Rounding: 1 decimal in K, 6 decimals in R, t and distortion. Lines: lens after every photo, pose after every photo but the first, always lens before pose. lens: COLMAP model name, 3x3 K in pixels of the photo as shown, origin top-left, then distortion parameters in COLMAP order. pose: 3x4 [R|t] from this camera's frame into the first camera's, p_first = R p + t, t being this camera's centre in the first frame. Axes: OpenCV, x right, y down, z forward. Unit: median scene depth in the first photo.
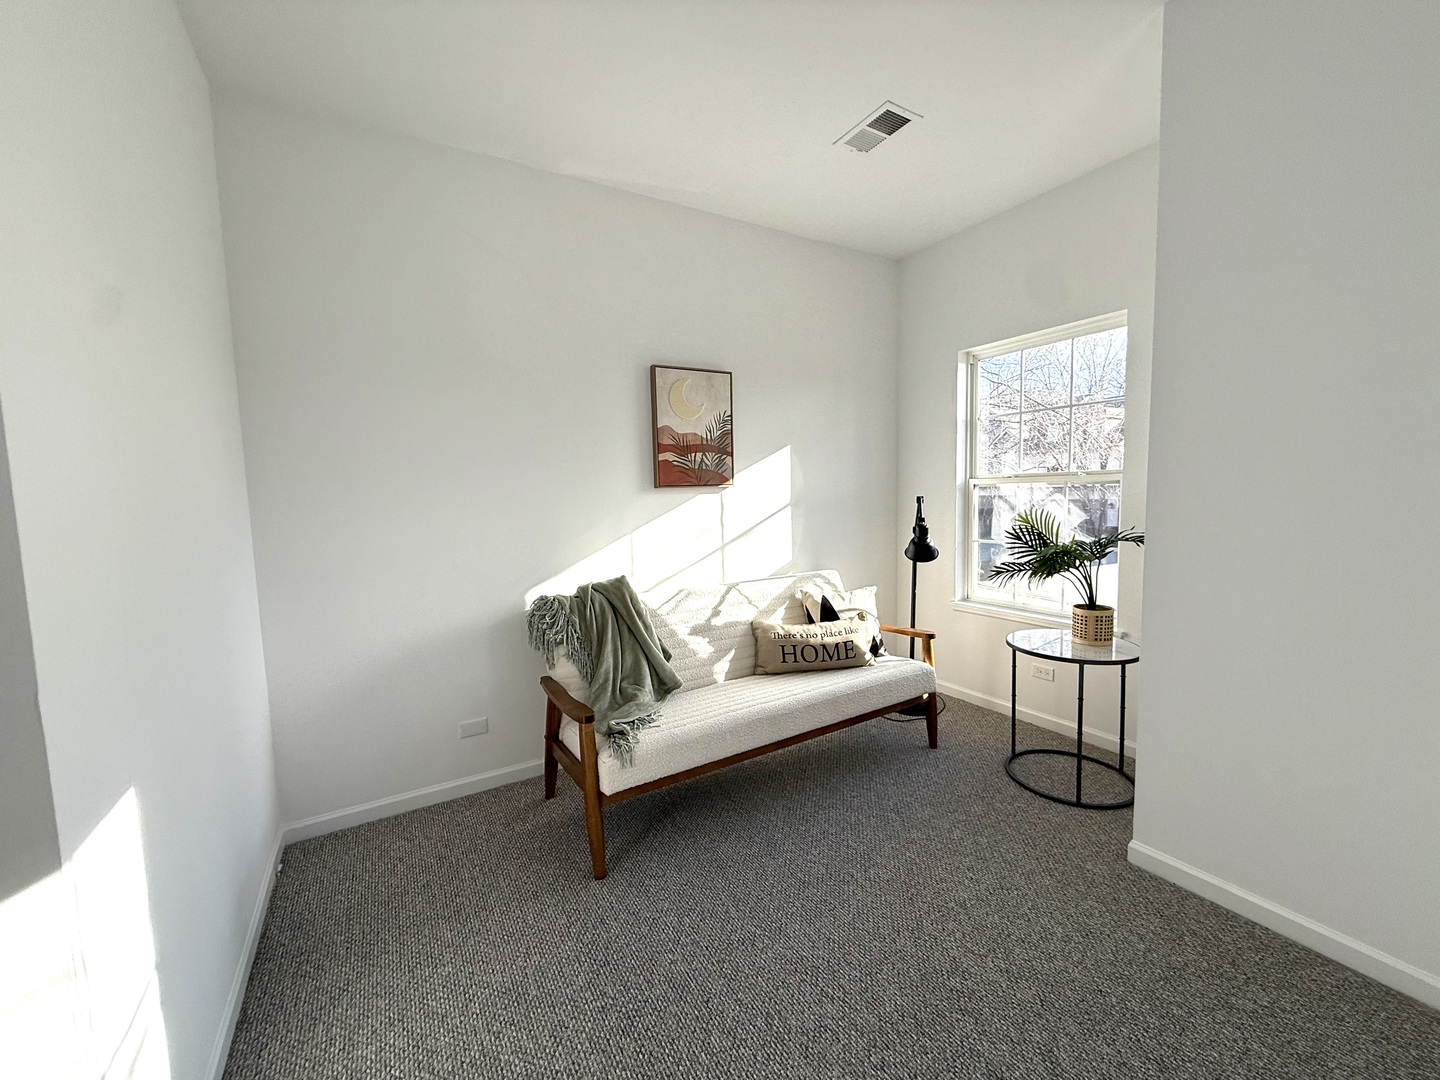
lens RADIAL K [[569.9, 0, 716.3], [0, 569.9, 537.6], [0, 0, 1]] dist [-0.000080, -0.000017]
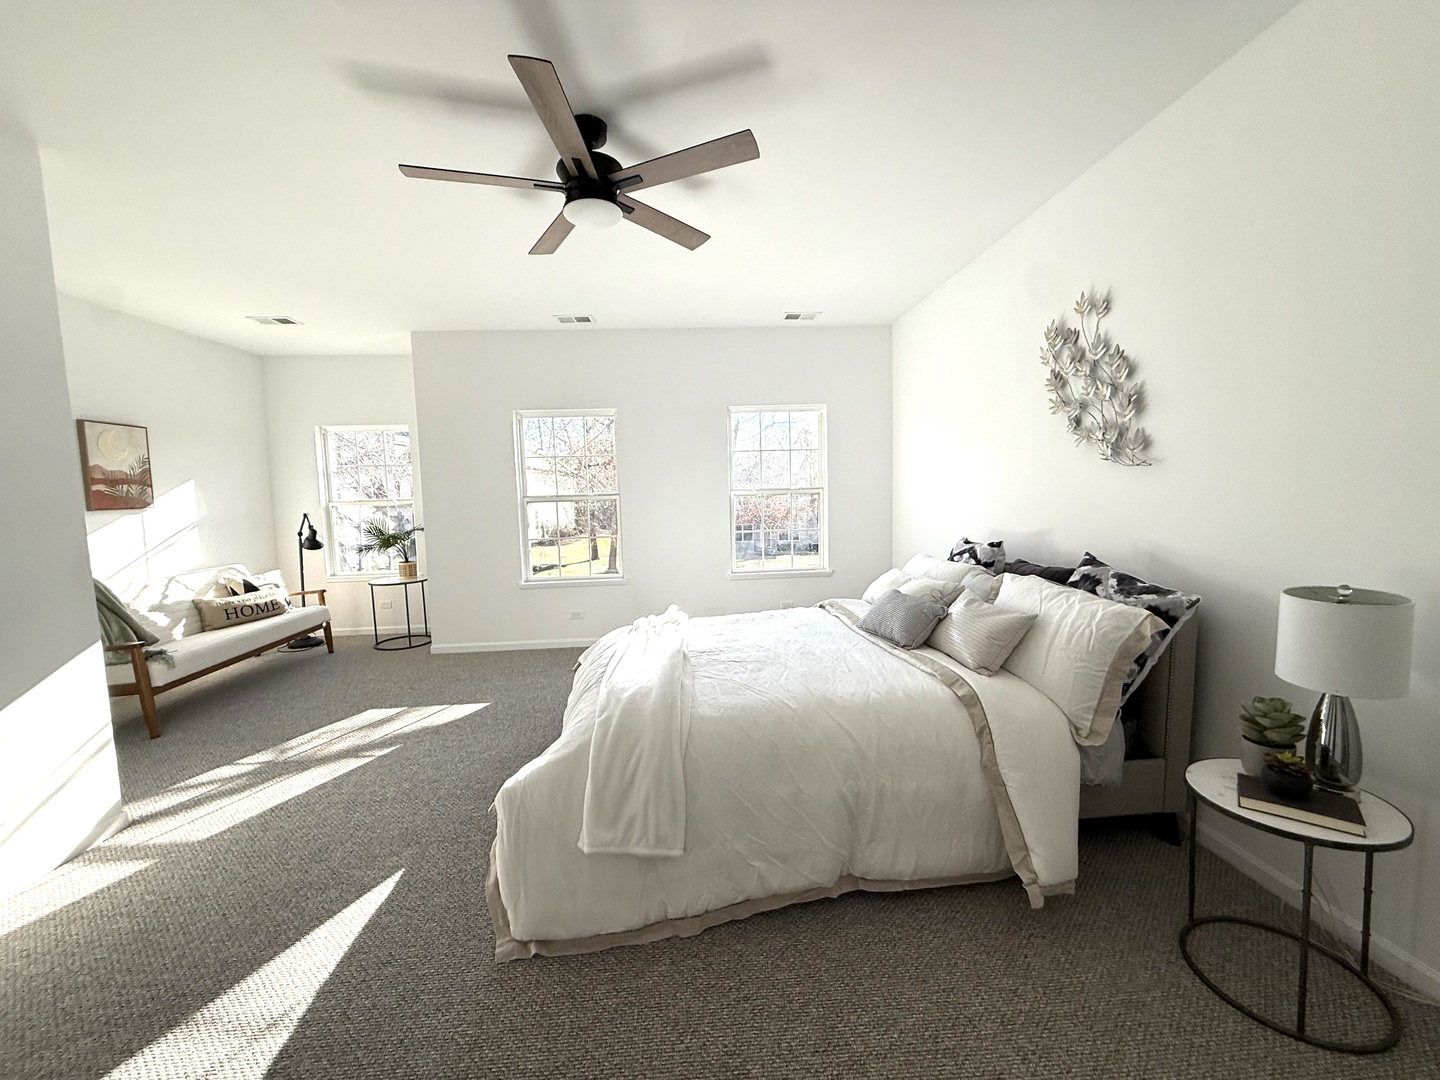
lens RADIAL K [[569.9, 0, 716.3], [0, 569.9, 537.6], [0, 0, 1]] dist [-0.000080, -0.000017]
pose [[0.450617, -0.057829, 0.890843, -0.646144], [0.084880, 0.996154, 0.021730, 0.070453], [-0.888673, 0.065823, 0.453792, -0.909124]]
